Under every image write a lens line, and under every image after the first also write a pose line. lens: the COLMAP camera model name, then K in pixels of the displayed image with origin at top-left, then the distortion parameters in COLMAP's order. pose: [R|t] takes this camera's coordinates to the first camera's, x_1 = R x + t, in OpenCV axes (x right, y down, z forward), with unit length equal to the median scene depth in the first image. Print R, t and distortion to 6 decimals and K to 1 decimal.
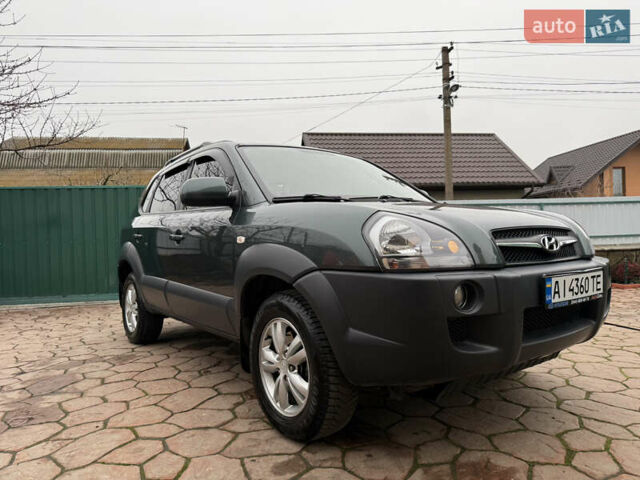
lens RADIAL K [[447.2, 0, 329.2], [0, 447.2, 239.8], [0, 0, 1]] dist [0.001434, -0.000238]
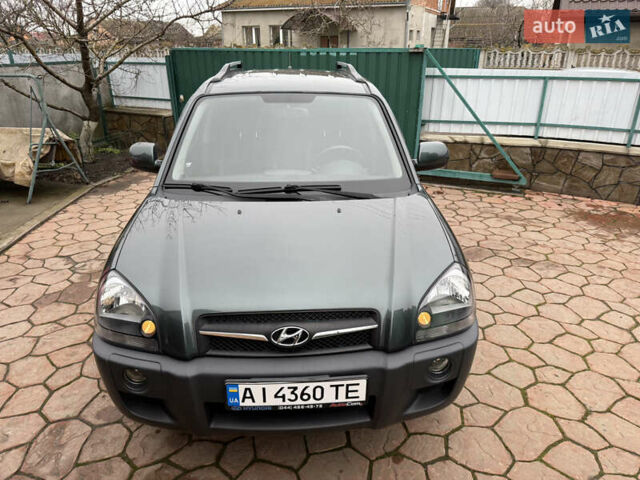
lens RADIAL K [[453.4, 0, 324.7], [0, 453.4, 238.2], [0, 0, 1]] dist [-0.004896, -0.007273]
pose [[0.835372, 0.242451, -0.493327, 0.964282], [-0.031317, 0.917007, 0.397641, -0.531059], [0.548793, -0.316728, 0.773634, 0.436360]]
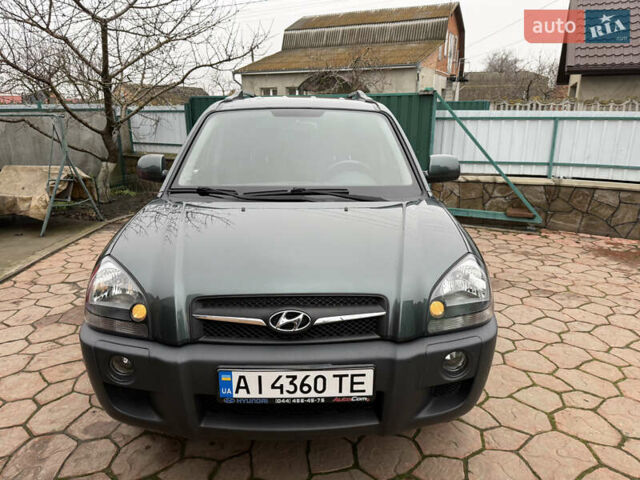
lens RADIAL K [[453.4, 0, 324.7], [0, 453.4, 238.2], [0, 0, 1]] dist [-0.004896, -0.007273]
pose [[0.818049, 0.182388, -0.545463, 0.986114], [-0.027484, 0.959700, 0.279679, -0.370534], [0.574491, -0.213800, 0.790094, 0.447606]]
